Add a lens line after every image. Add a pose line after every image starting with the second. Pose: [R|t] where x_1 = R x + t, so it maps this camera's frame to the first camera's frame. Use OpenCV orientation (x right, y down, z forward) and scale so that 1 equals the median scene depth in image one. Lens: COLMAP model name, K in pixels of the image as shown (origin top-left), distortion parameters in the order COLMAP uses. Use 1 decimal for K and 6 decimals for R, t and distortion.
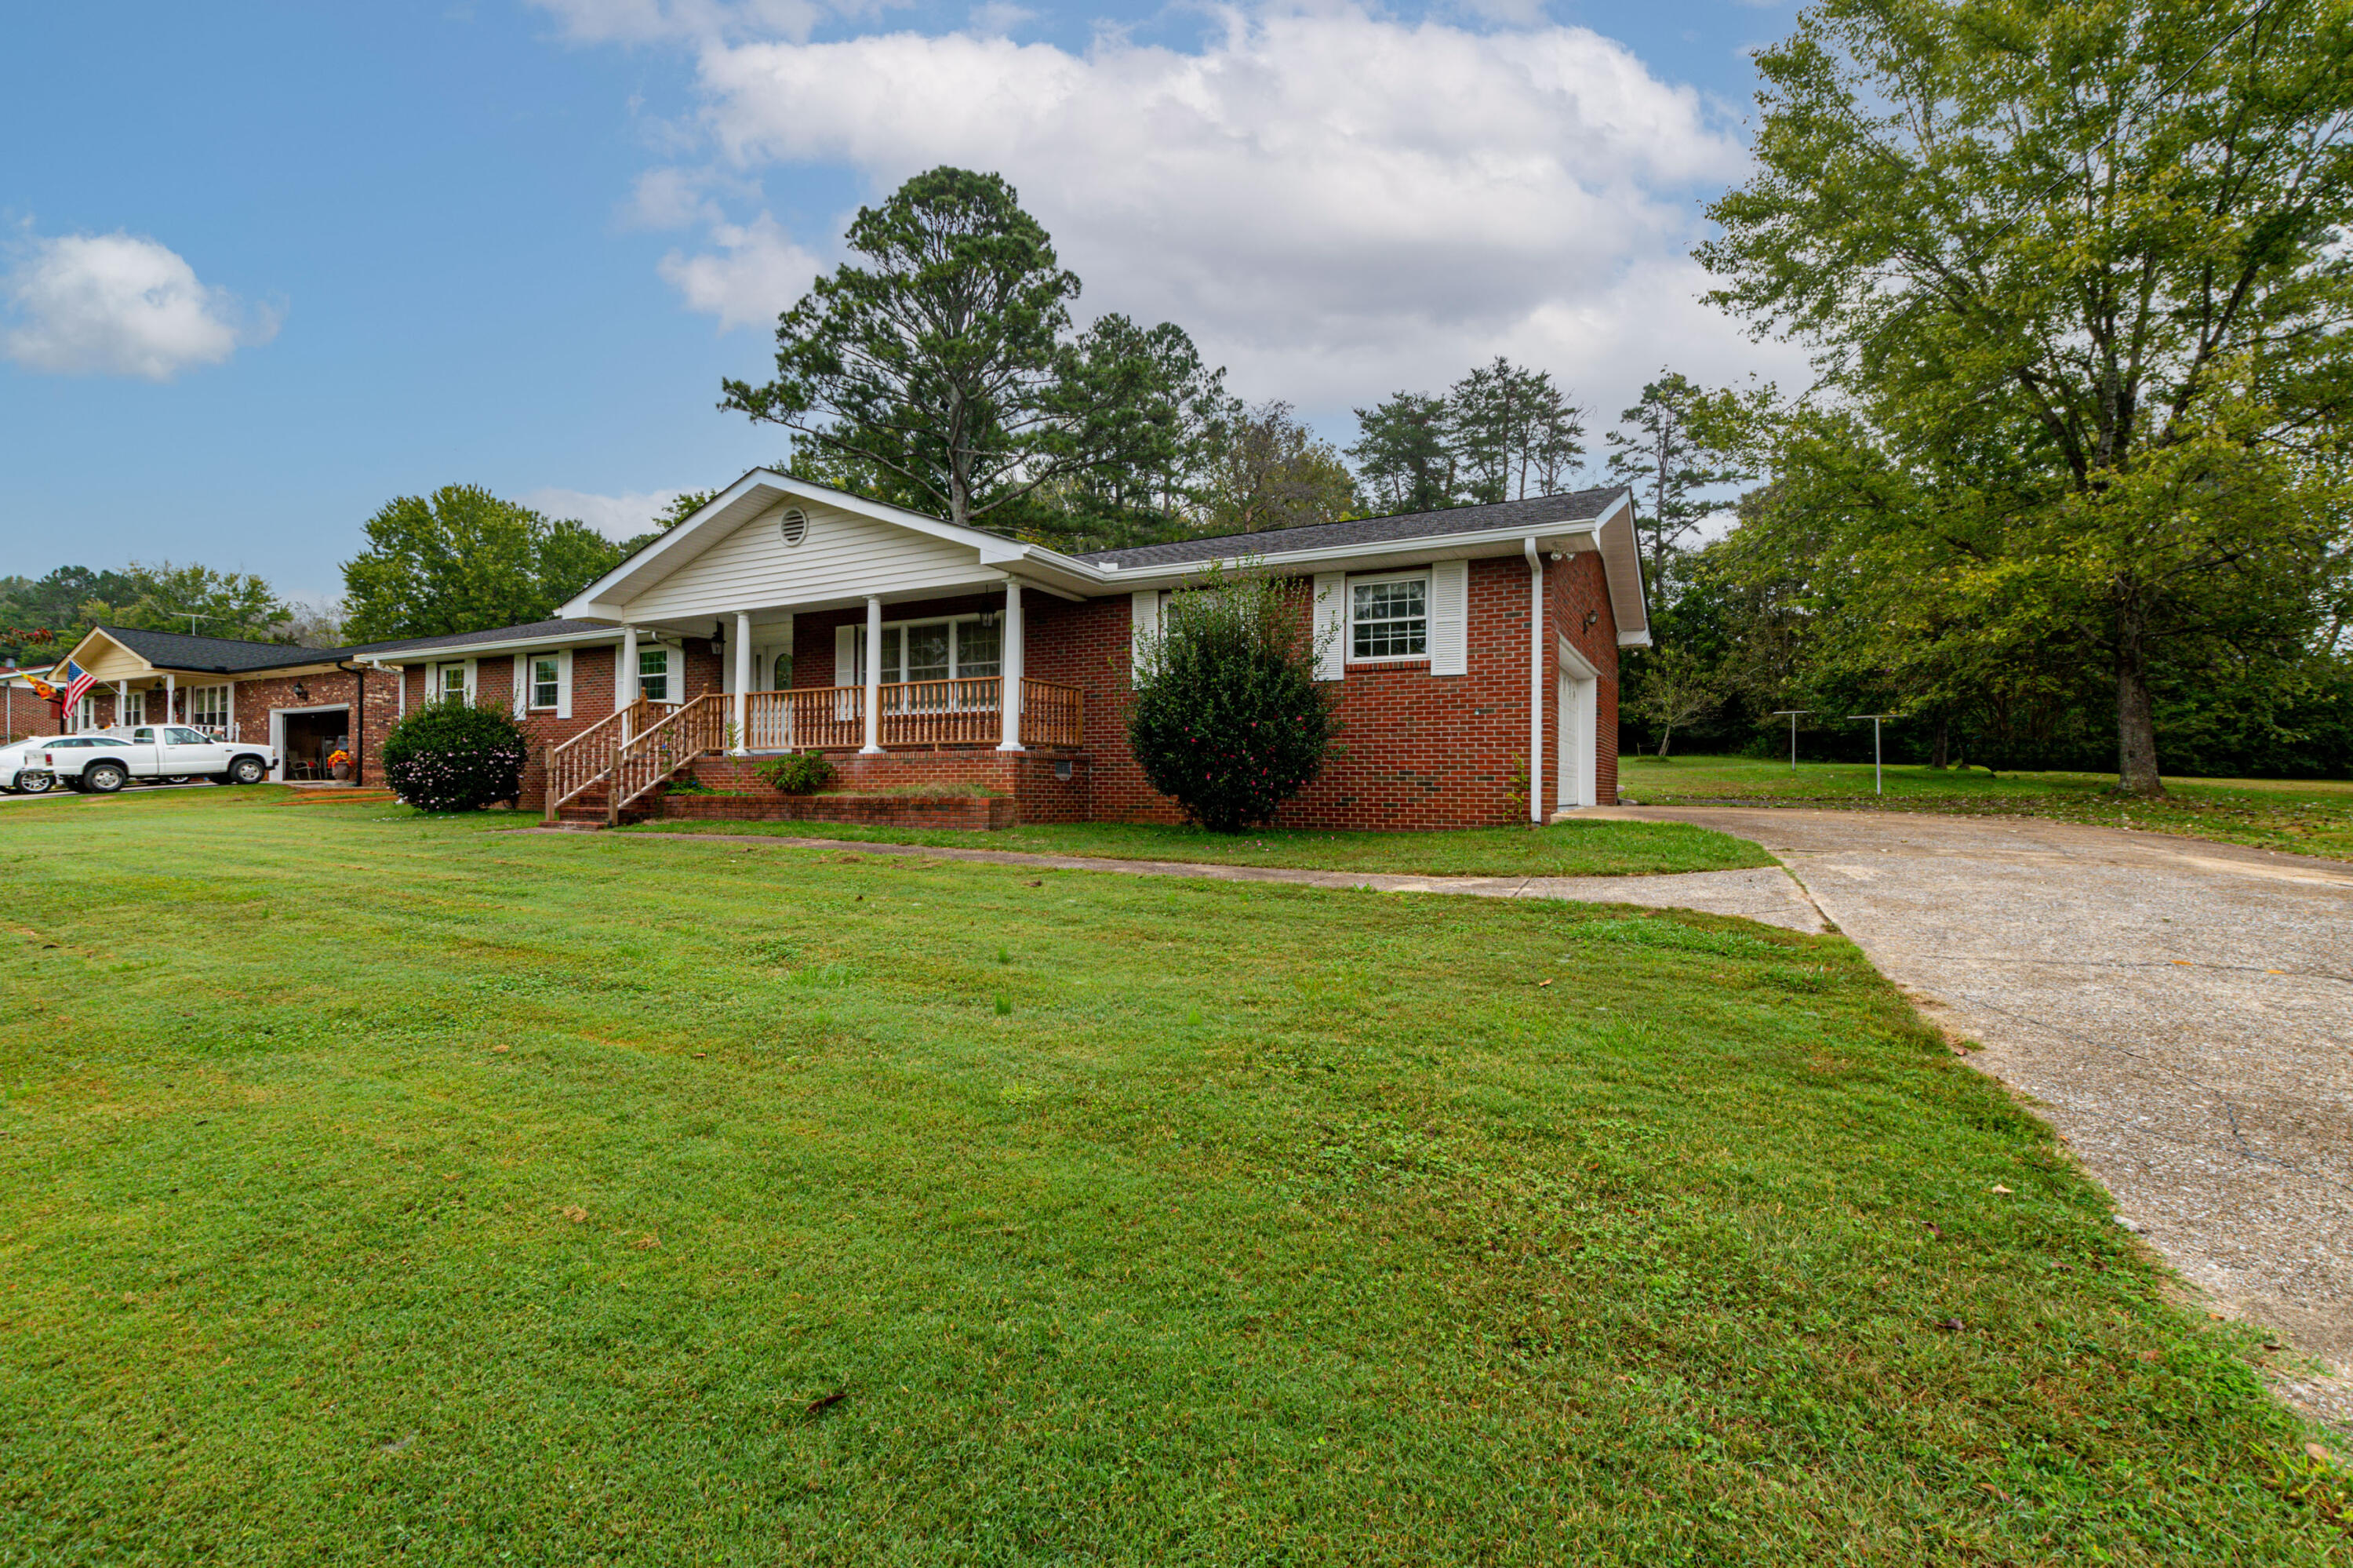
lens RADIAL K [[1016.0, 0, 1180.6], [0, 1016.0, 777.7], [0, 0, 1]] dist [0.000316, 0.000050]
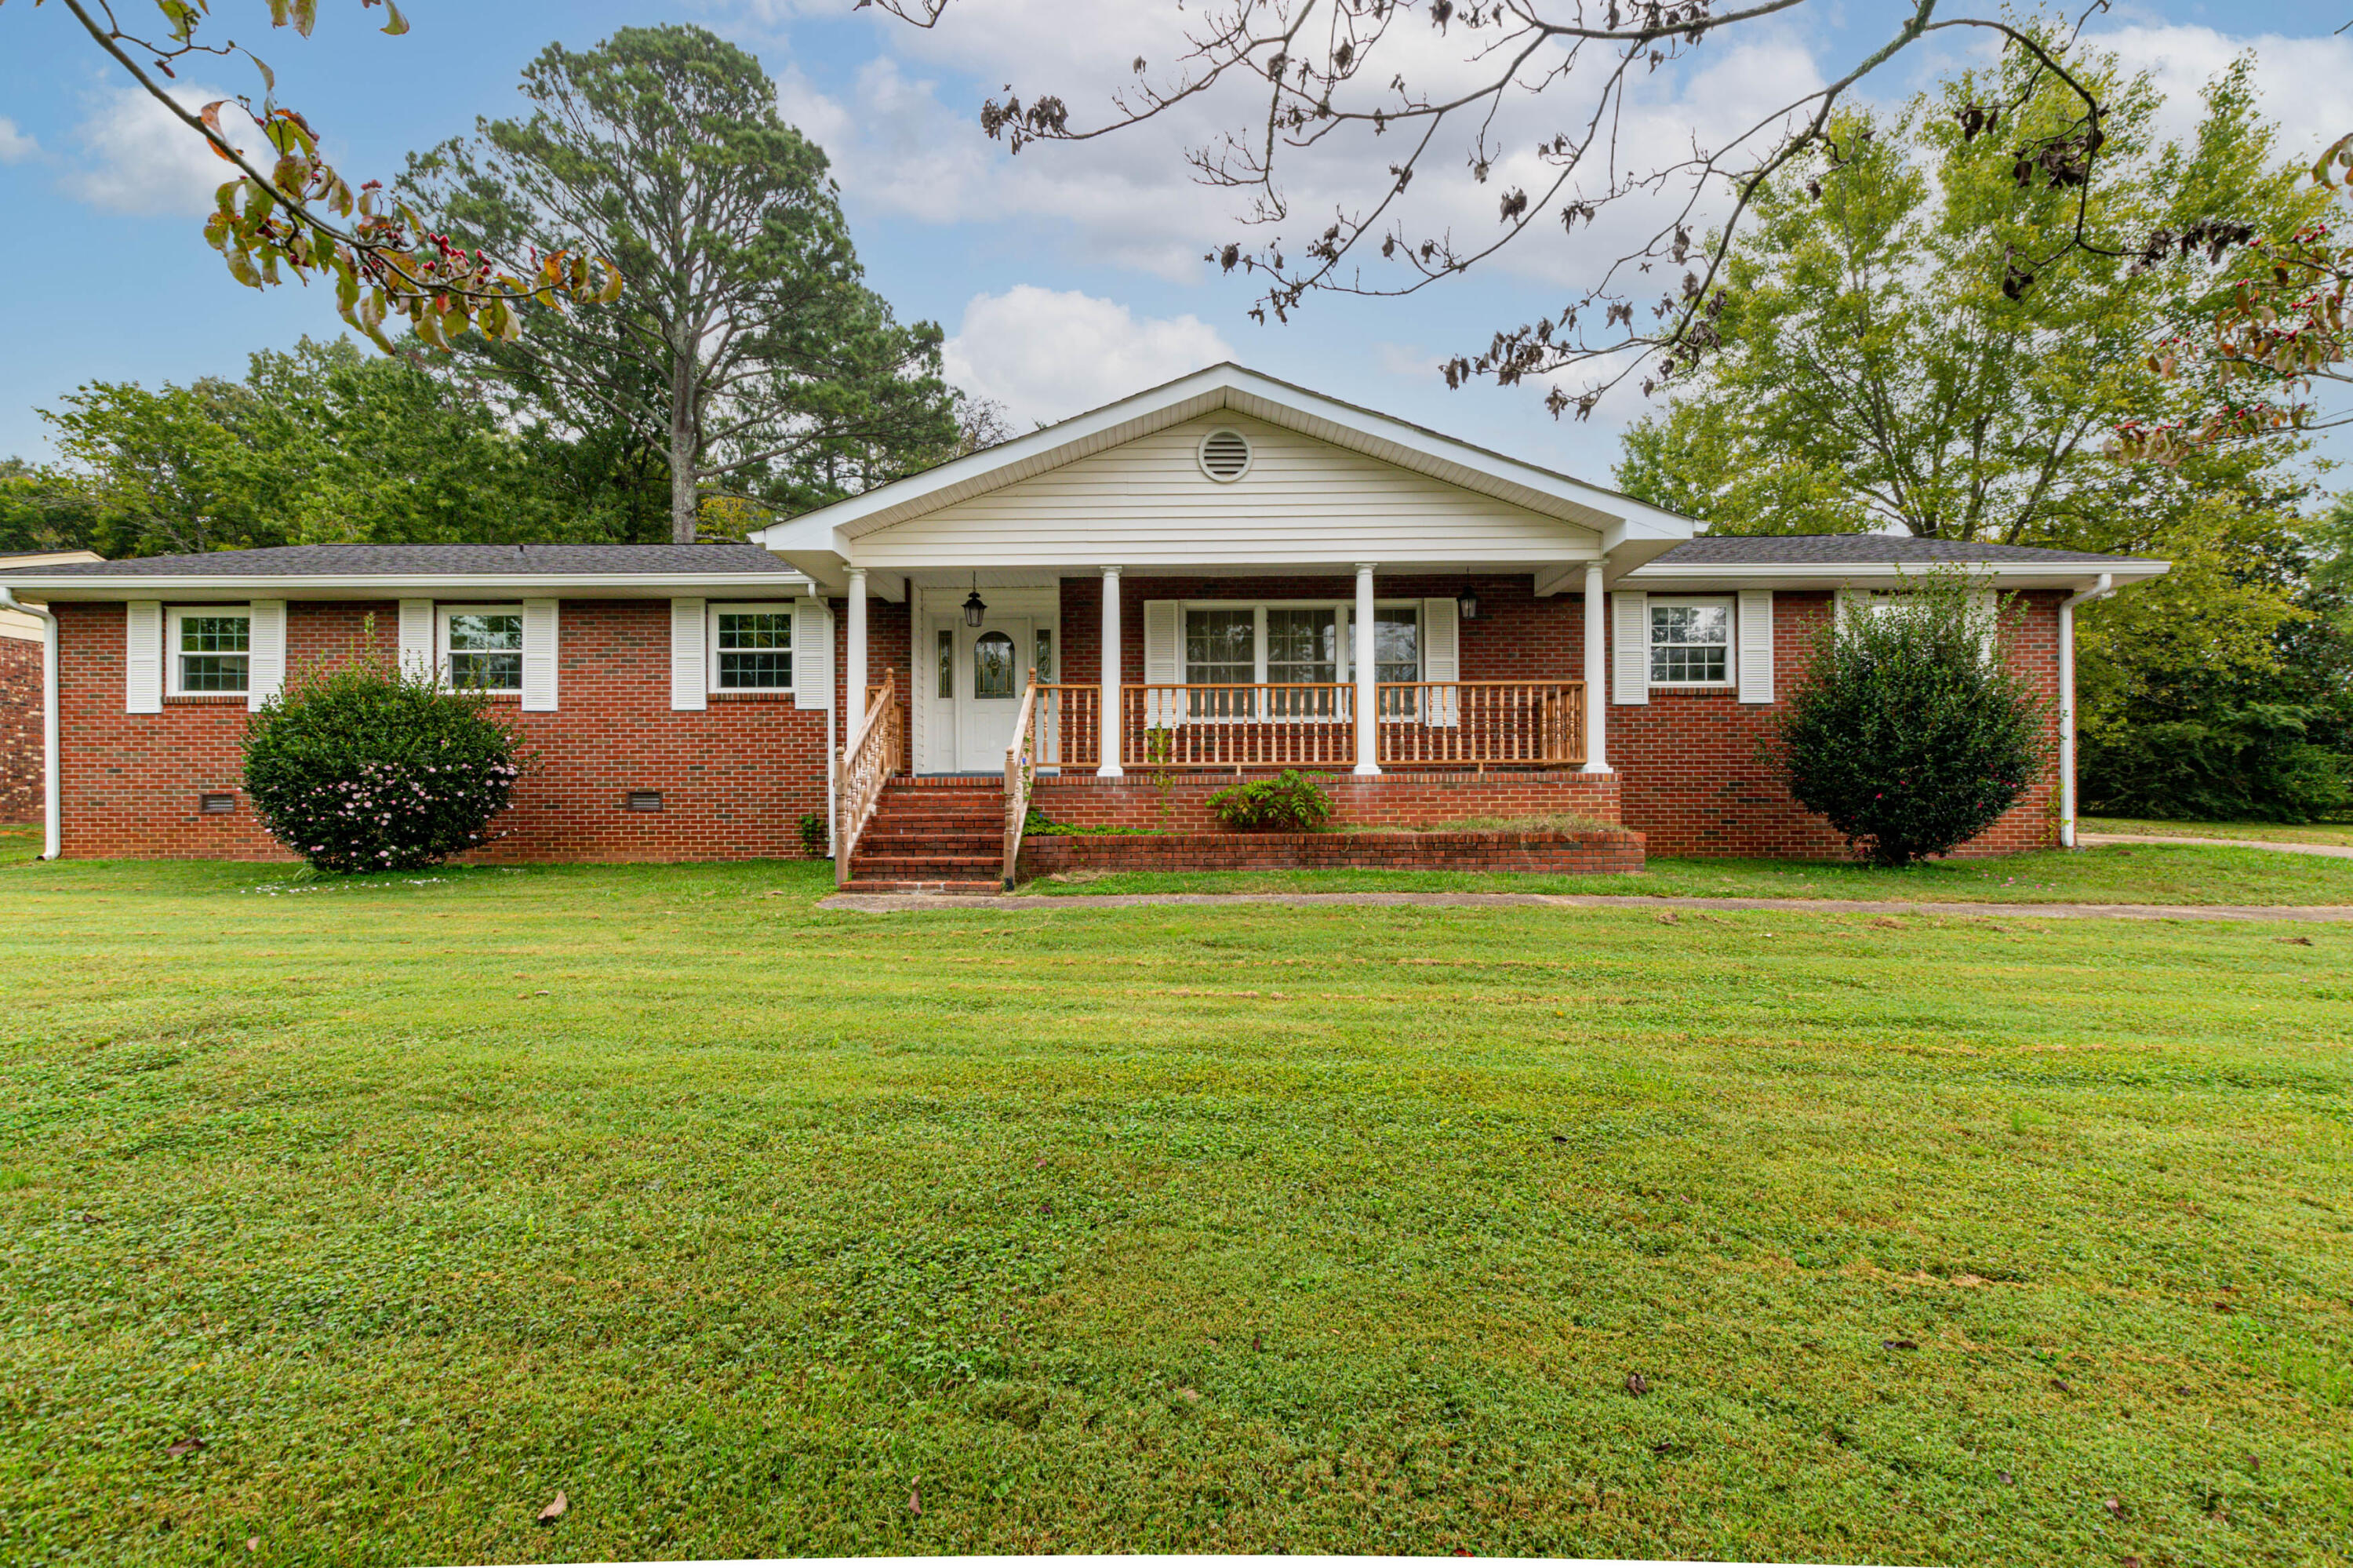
lens RADIAL K [[1016.0, 0, 1176.3], [0, 1016.0, 793.6], [0, 0, 1]] dist [0.000316, 0.000050]
pose [[0.888738, 0.002951, 0.458407, -0.736218], [0.003344, 0.999911, -0.012920, -0.000780], [-0.458404, 0.013015, 0.888649, 0.387303]]
